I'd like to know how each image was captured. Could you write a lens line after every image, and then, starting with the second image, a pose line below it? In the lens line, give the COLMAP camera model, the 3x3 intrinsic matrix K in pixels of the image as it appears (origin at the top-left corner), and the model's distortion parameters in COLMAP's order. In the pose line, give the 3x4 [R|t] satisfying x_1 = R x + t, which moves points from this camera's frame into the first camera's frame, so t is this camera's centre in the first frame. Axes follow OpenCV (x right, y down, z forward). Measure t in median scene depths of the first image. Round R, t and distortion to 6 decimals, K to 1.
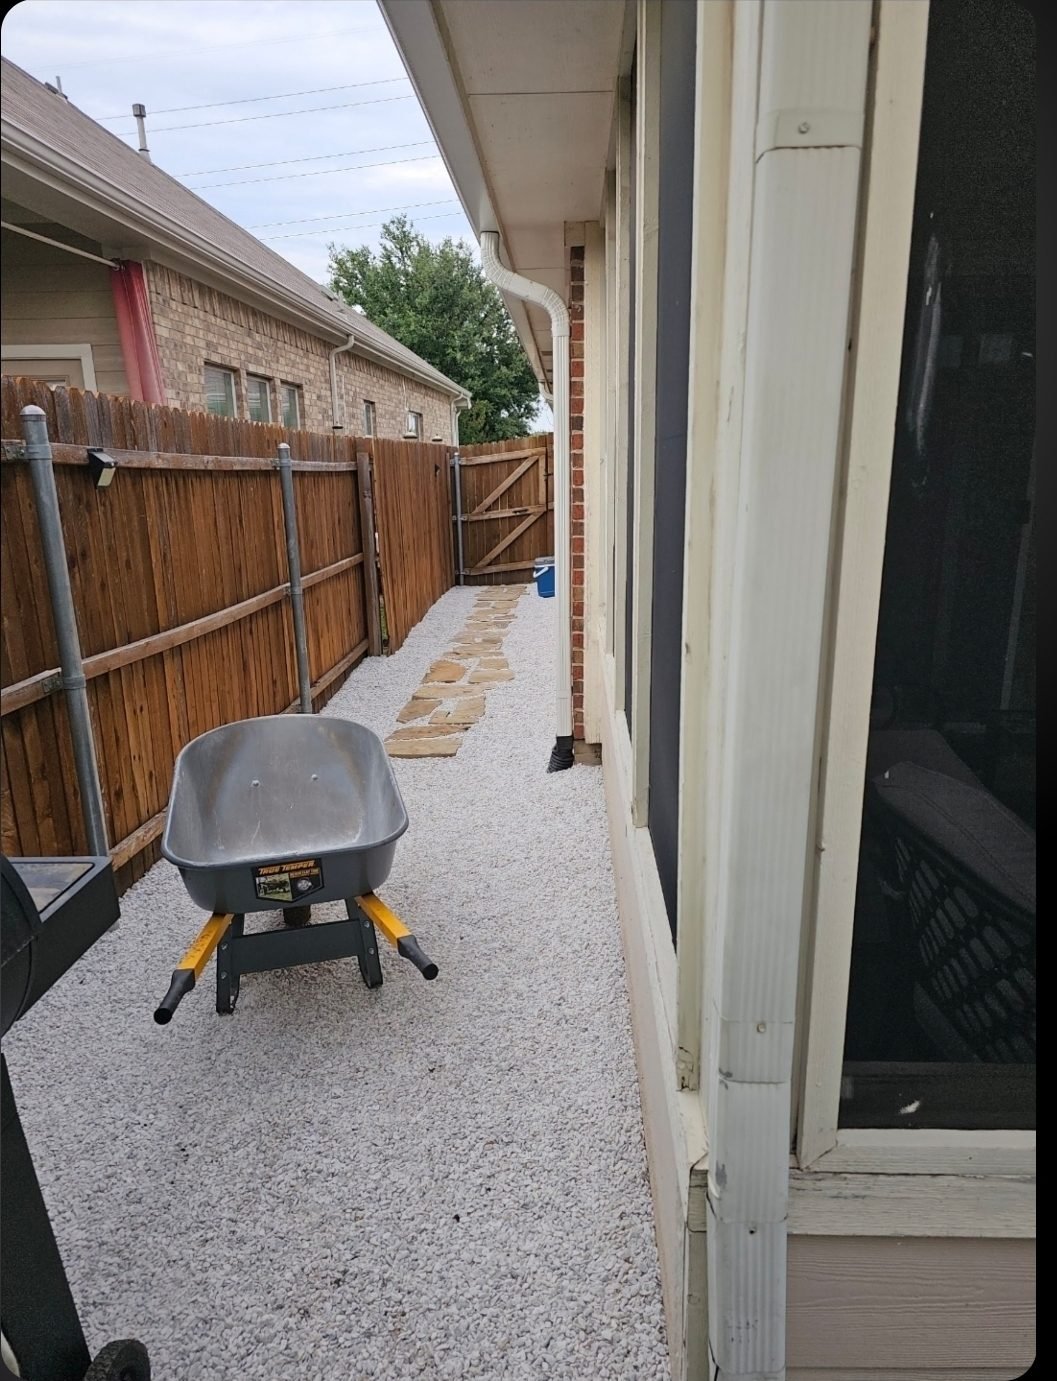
lens RADIAL K [[915.8, 0, 553.8], [0, 915.8, 705.0], [0, 0, 1]] dist [0.017887, -0.008026]
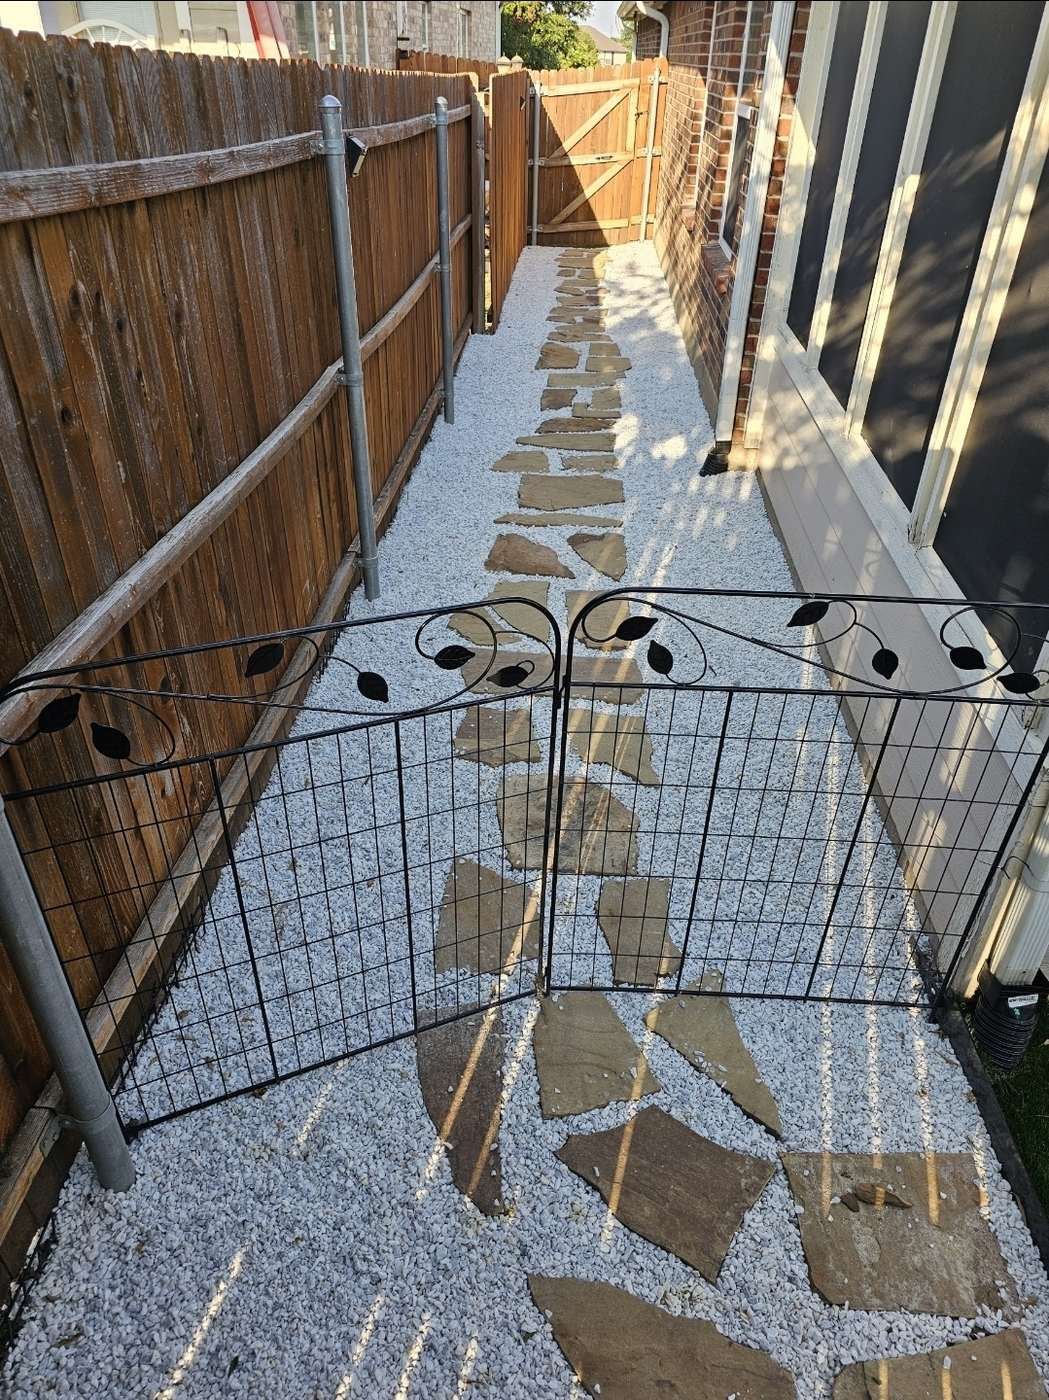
lens RADIAL K [[938.2, 0, 530.7], [0, 938.2, 706.0], [0, 0, 1]] dist [0.017244, -0.026669]
pose [[0.998529, 0.054209, -0.001409, -0.082582], [-0.050563, 0.940127, 0.337052, -0.013772], [0.019596, -0.336485, 0.941485, -0.055072]]
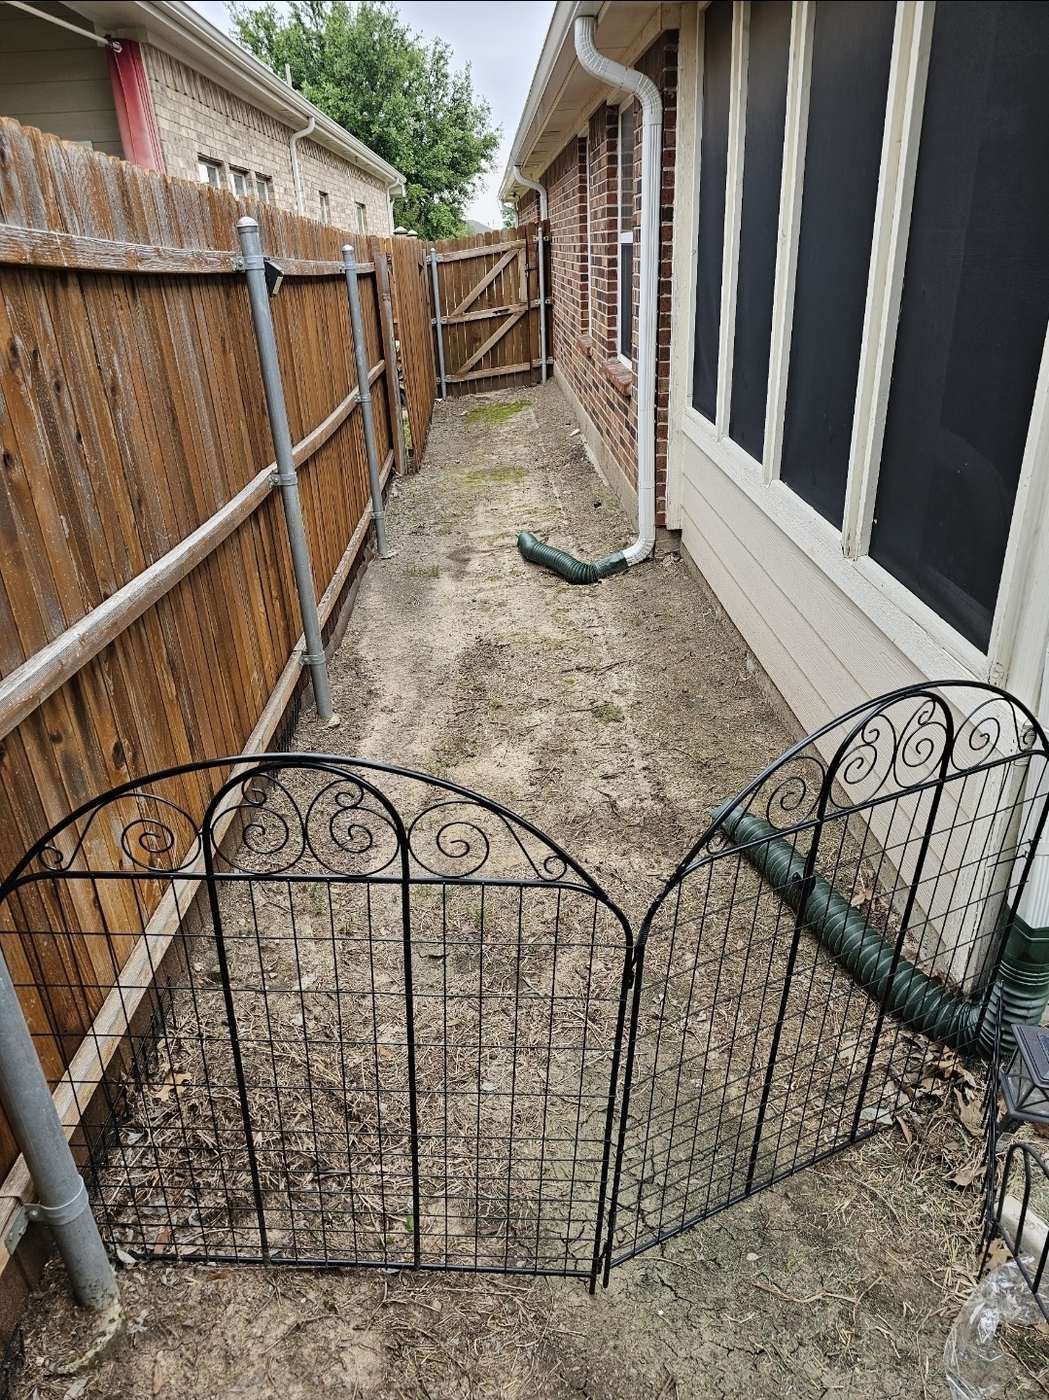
lens RADIAL K [[938.2, 0, 514.9], [0, 938.2, 708.5], [0, 0, 1]] dist [0.017244, -0.026669]
pose [[0.997944, -0.051690, 0.037901, -0.086459], [0.043572, 0.980758, 0.190301, 0.012905], [-0.047008, -0.188259, 0.980994, -0.058683]]
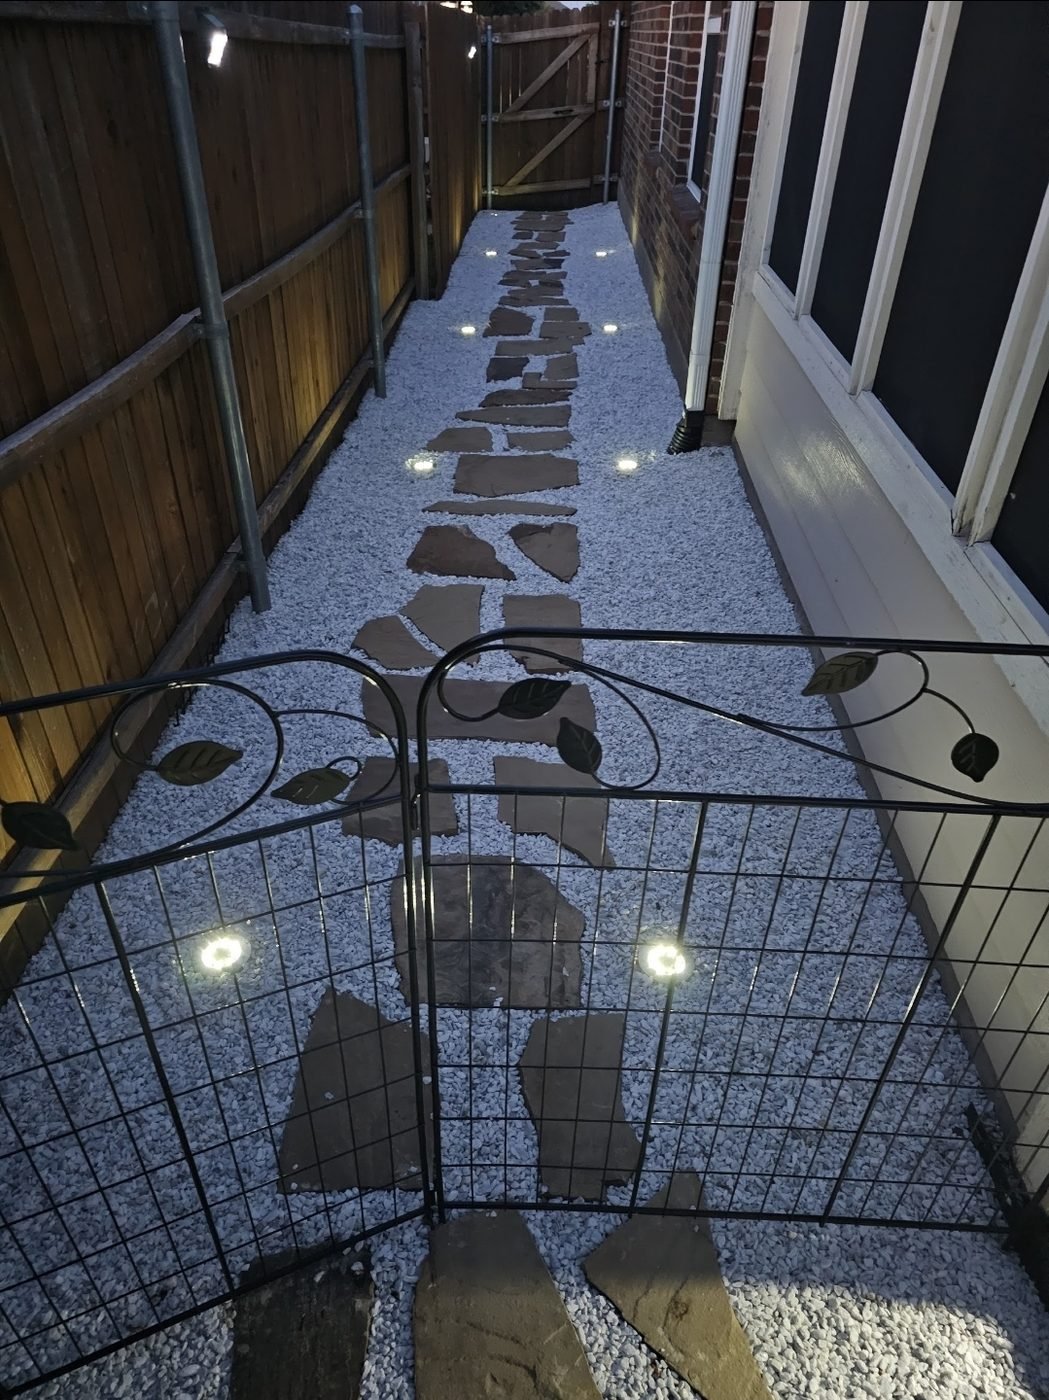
lens RADIAL K [[938.2, 0, 519.9], [0, 938.2, 704.7], [0, 0, 1]] dist [0.017244, -0.026669]
pose [[0.999317, 0.036003, 0.008290, -0.067247], [-0.036637, 0.936832, 0.347857, -0.004008], [0.004758, -0.347923, 0.937511, 0.017313]]
